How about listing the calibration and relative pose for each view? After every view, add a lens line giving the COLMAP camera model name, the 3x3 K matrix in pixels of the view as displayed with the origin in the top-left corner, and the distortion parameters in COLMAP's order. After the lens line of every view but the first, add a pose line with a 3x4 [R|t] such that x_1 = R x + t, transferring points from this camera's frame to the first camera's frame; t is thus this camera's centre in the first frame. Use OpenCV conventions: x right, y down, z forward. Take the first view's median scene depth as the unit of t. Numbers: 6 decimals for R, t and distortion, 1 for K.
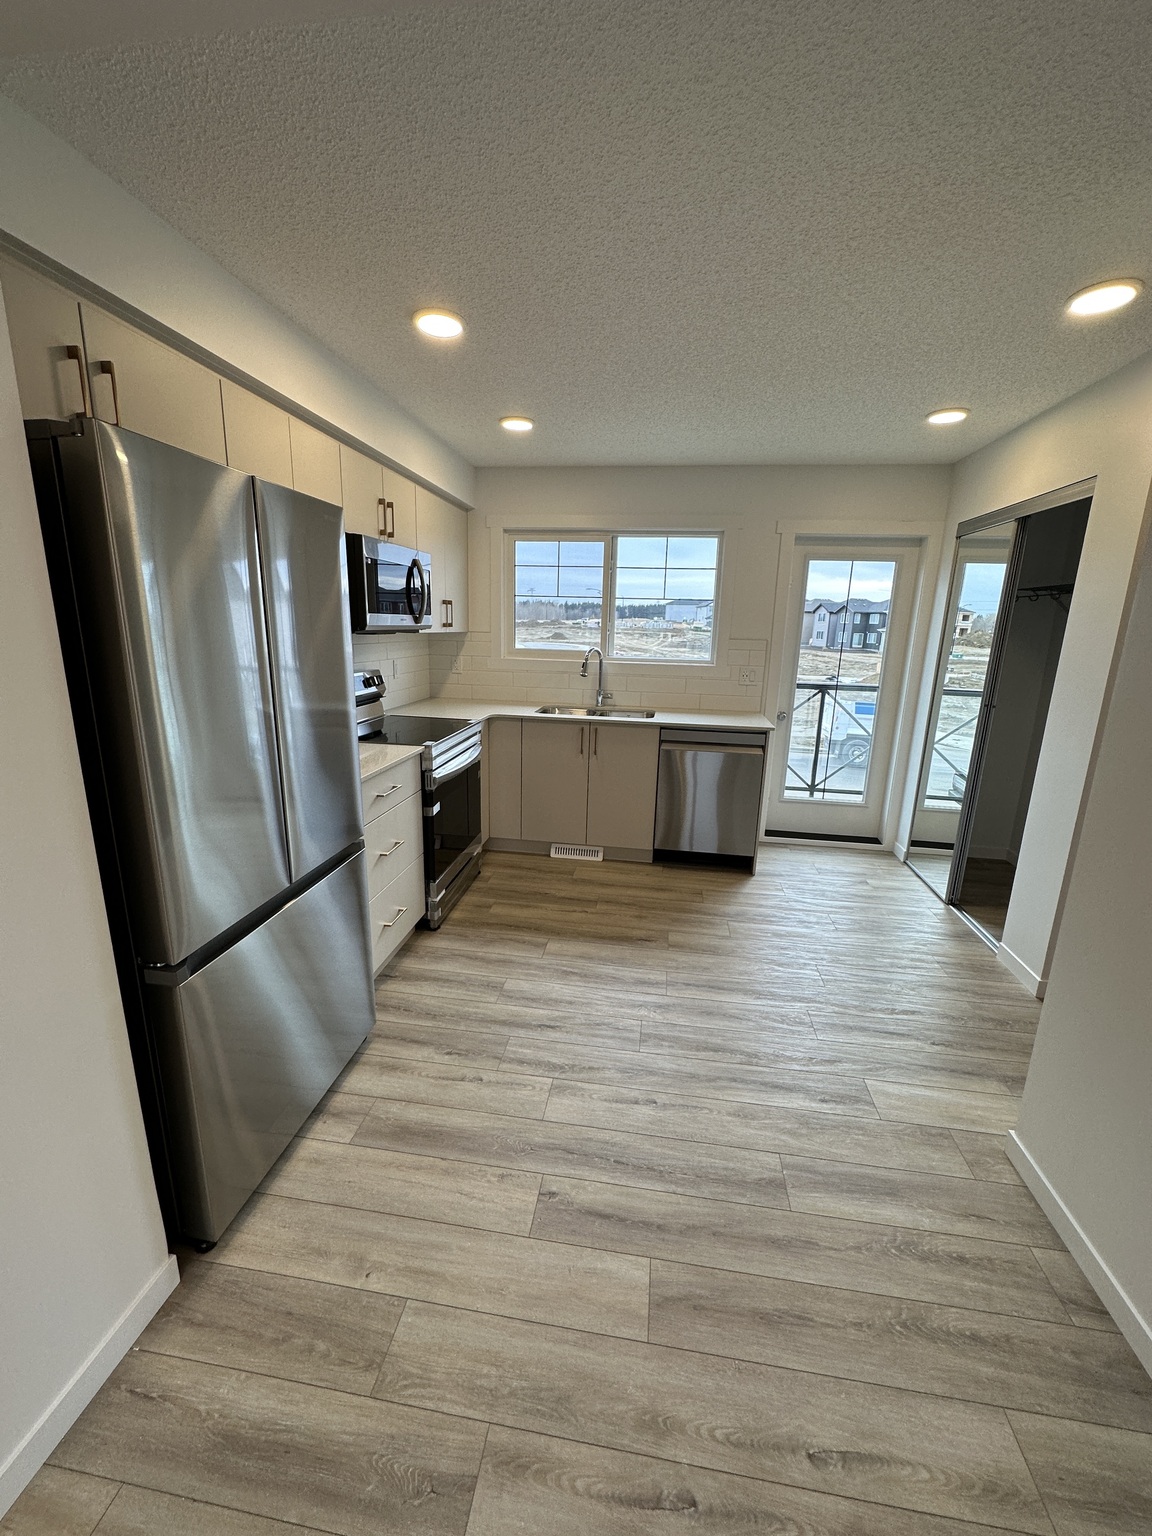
lens RADIAL K [[611.0, 0, 578.3], [0, 611.0, 769.3], [0, 0, 1]] dist [-0.002479, 0.000386]
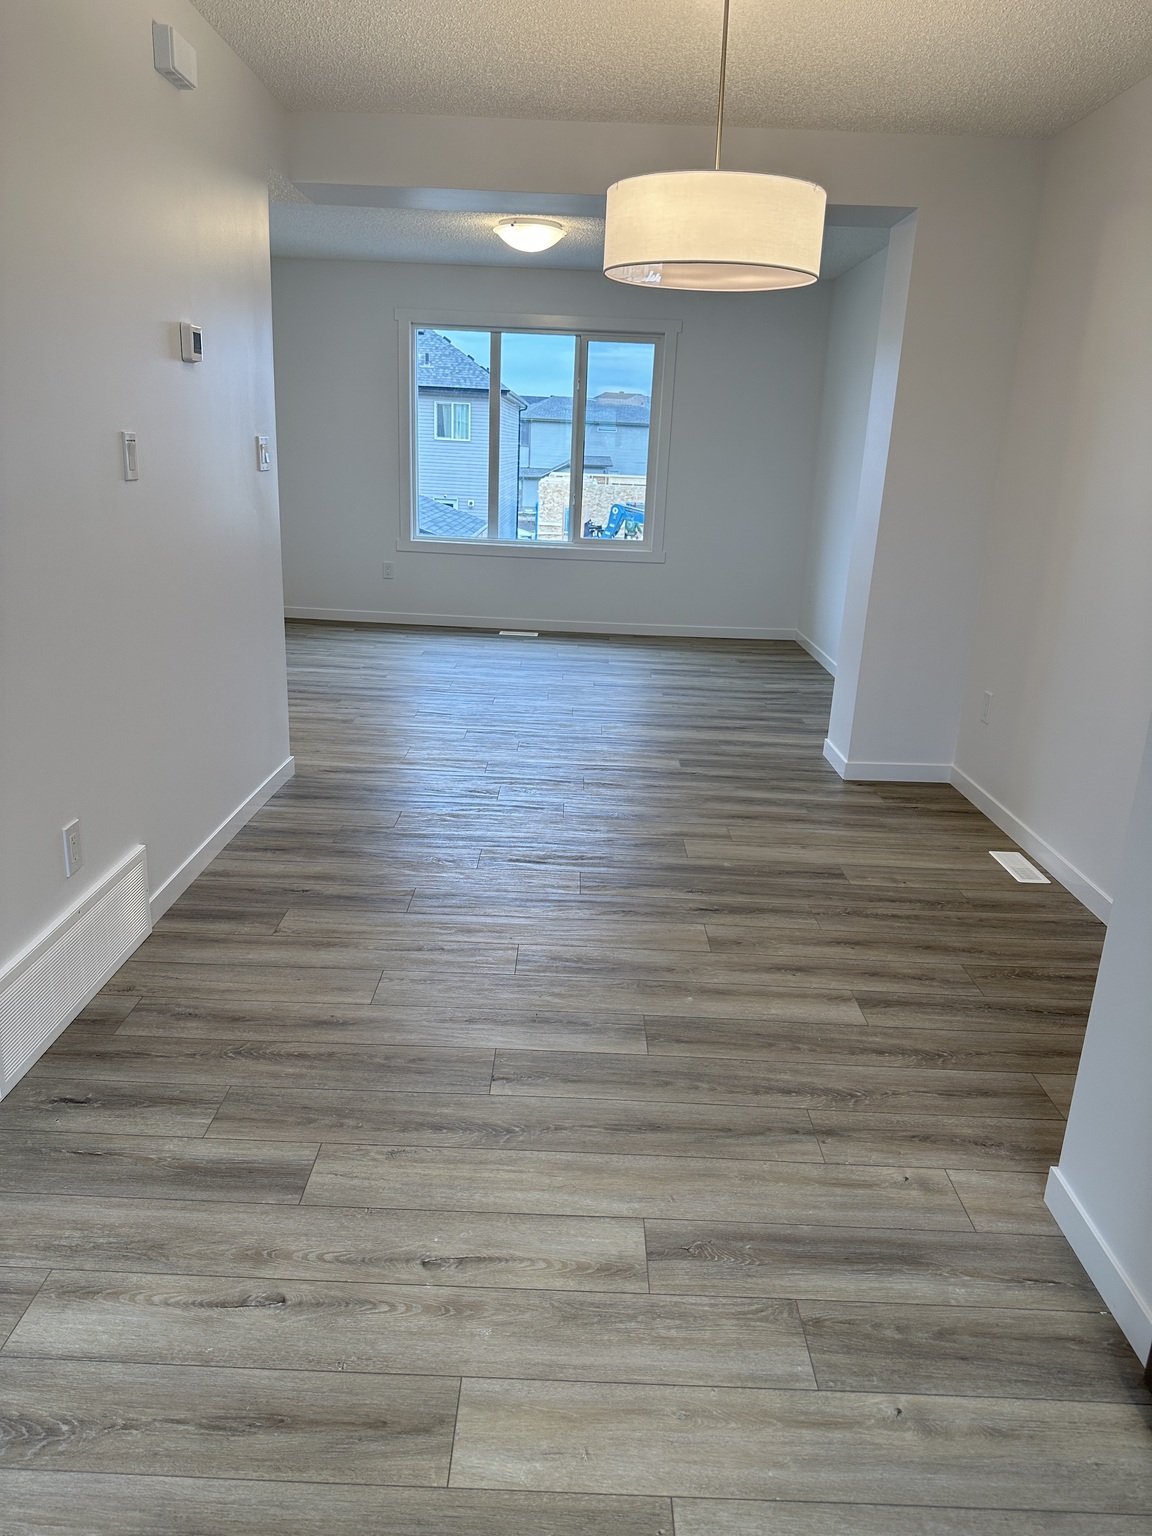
lens RADIAL K [[1071.1, 0, 577.2], [0, 1071.1, 775.1], [0, 0, 1]] dist [0.035566, -0.030311]
pose [[-0.987774, -0.022080, -0.154324, 0.079306], [-0.097488, 0.859972, 0.500943, -0.123542], [0.121653, 0.509863, -0.851610, 0.718769]]
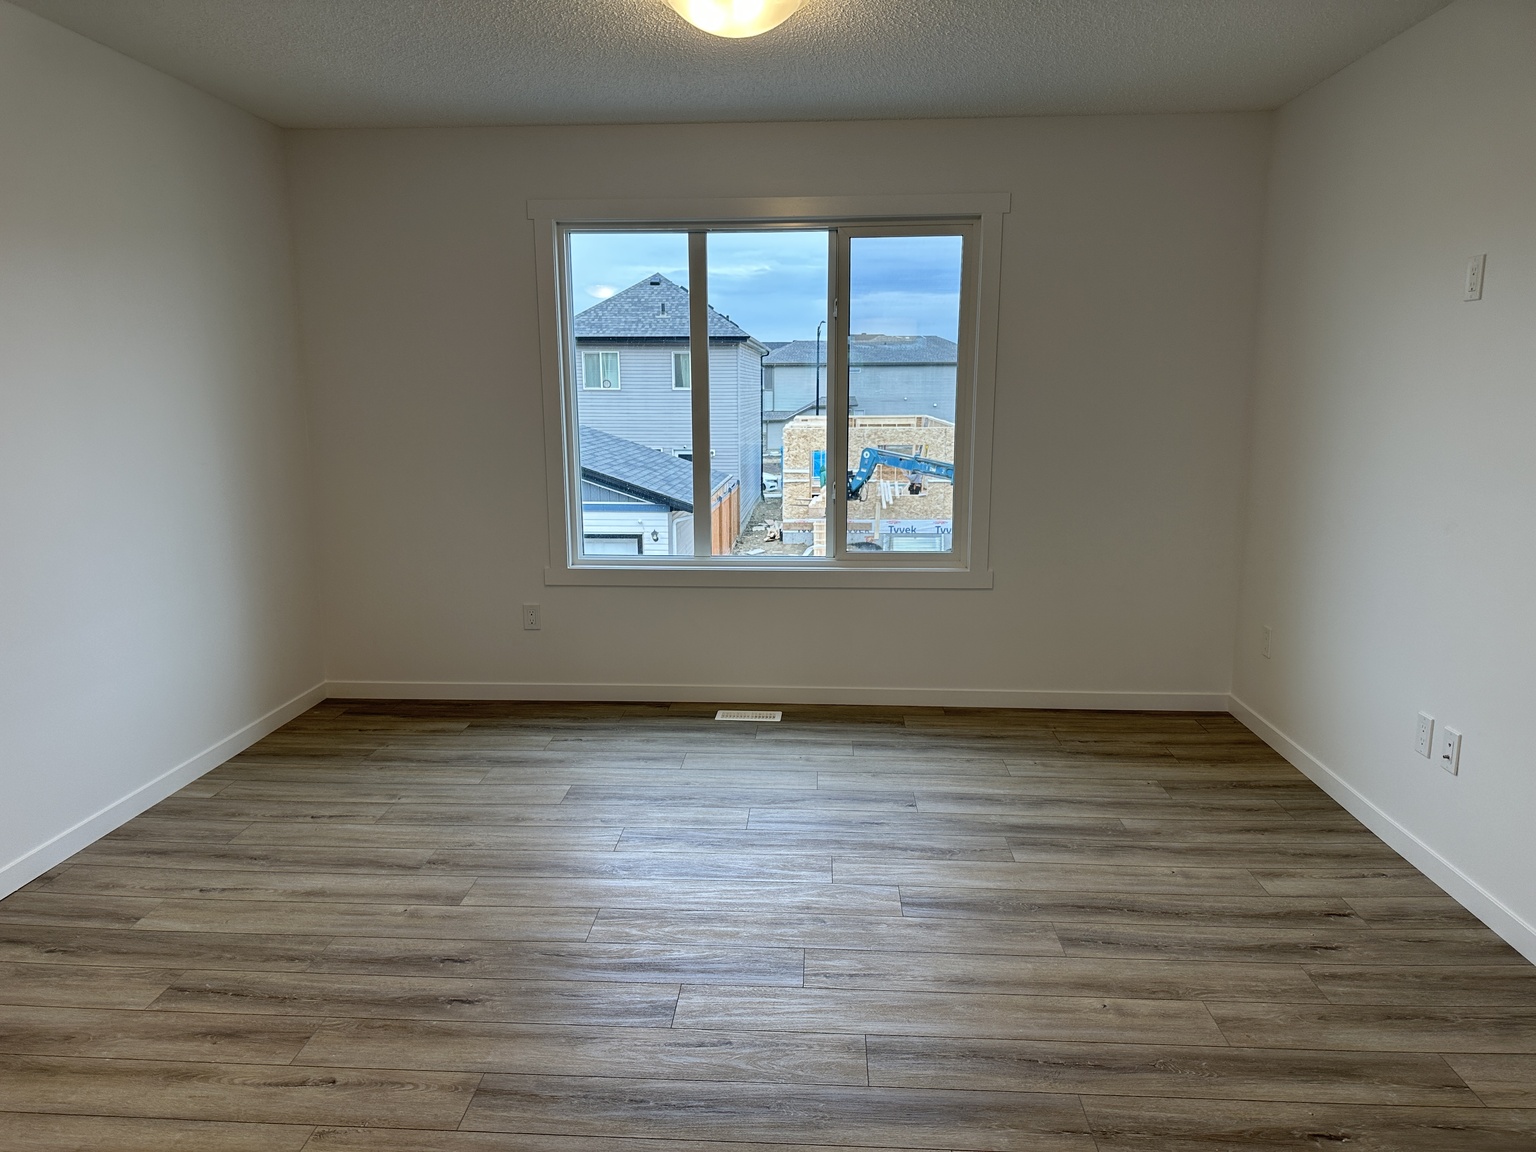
lens RADIAL K [[1071.1, 0, 763.3], [0, 1071.1, 563.8], [0, 0, 1]] dist [0.035566, -0.030311]
pose [[-0.995799, -0.006054, -0.091370, -0.052287], [-0.040935, 0.921991, 0.385040, 0.105368], [0.081912, 0.387163, -0.918366, -0.359192]]
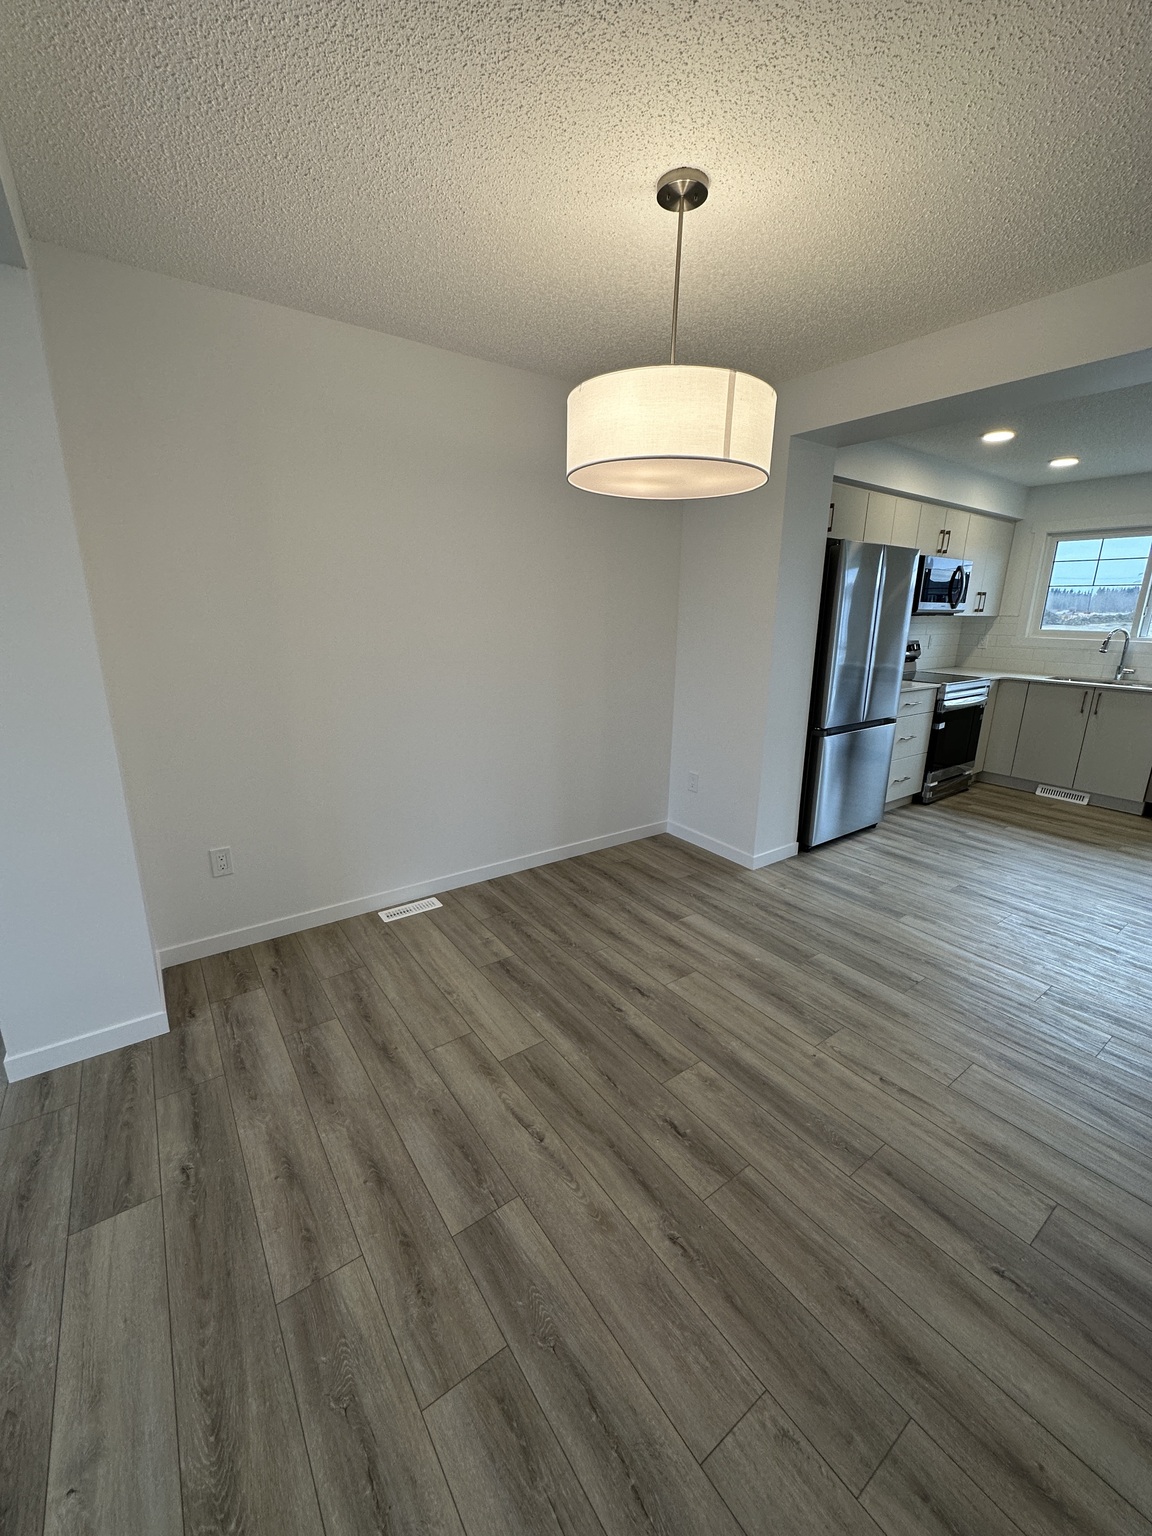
lens RADIAL K [[611.0, 0, 580.8], [0, 611.0, 766.7], [0, 0, 1]] dist [-0.002479, 0.000386]
pose [[0.697382, 0.162623, -0.698006, 0.214973], [-0.161369, 0.984538, 0.068154, 0.194850], [0.698297, 0.065107, 0.712841, -0.703657]]
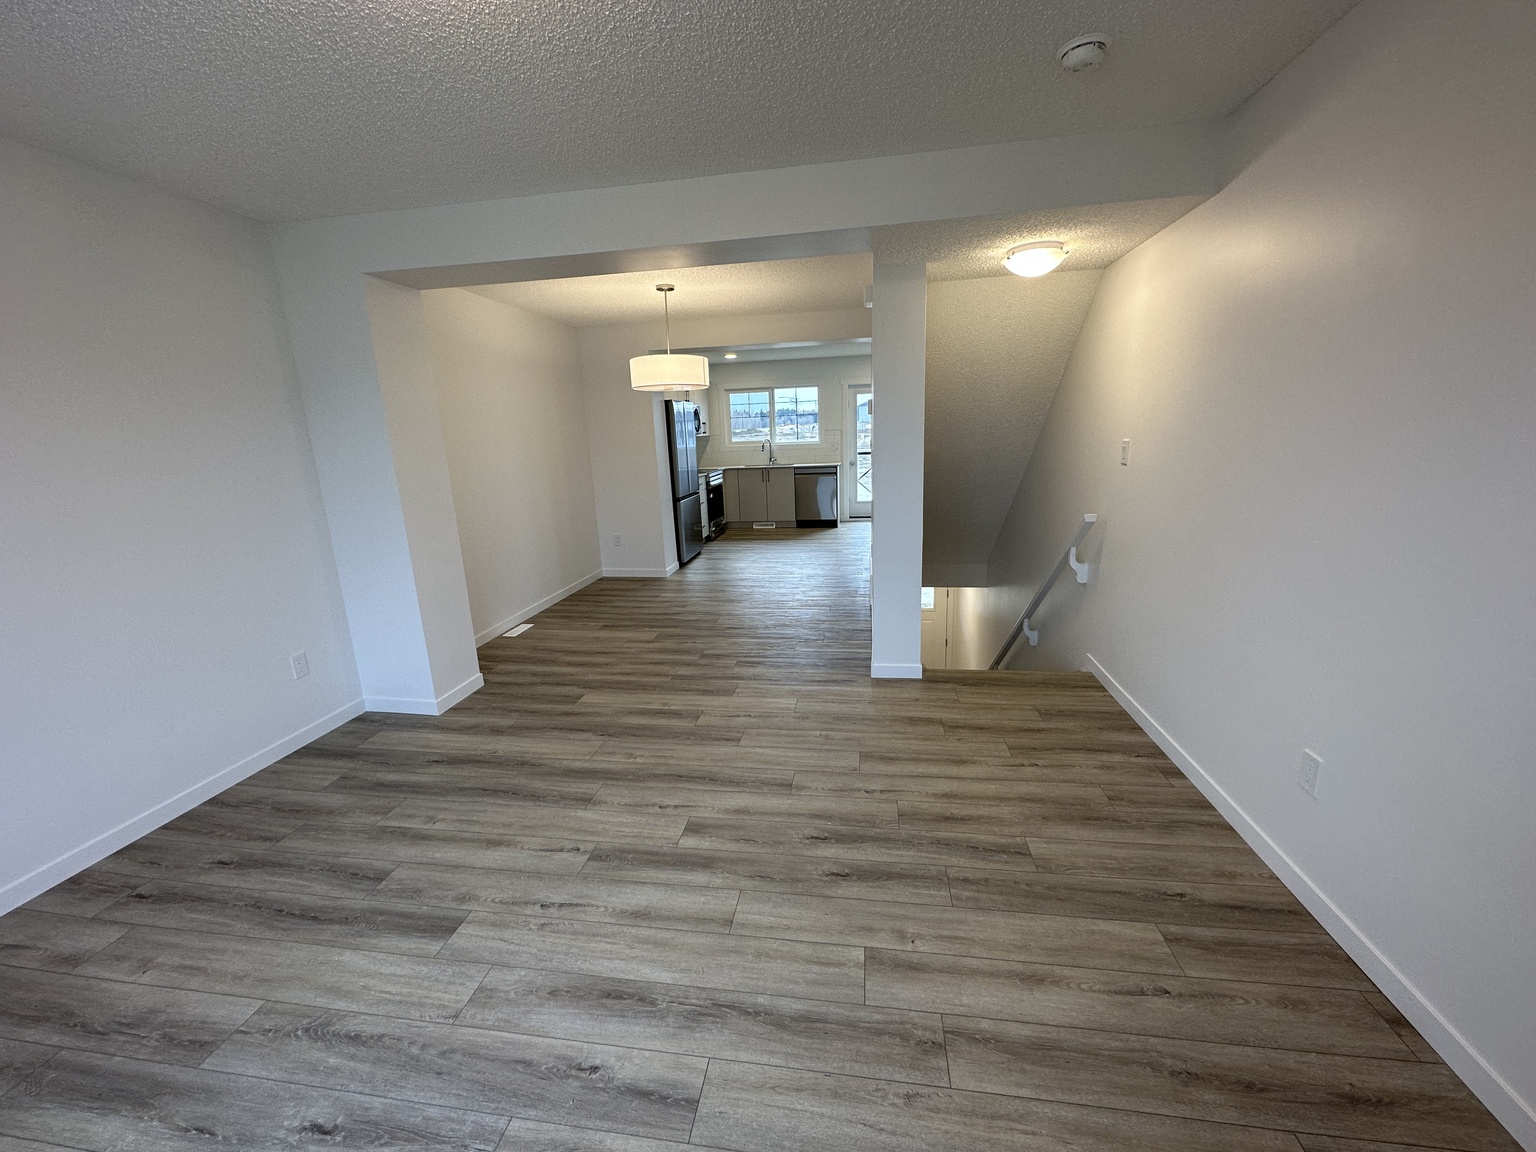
lens RADIAL K [[611.0, 0, 770.2], [0, 611.0, 569.7], [0, 0, 1]] dist [-0.002479, 0.000386]
pose [[0.997866, -0.061594, -0.021676, 0.076092], [0.061351, 0.998047, -0.011718, 0.425658], [0.022356, 0.010363, 0.999696, -1.709438]]
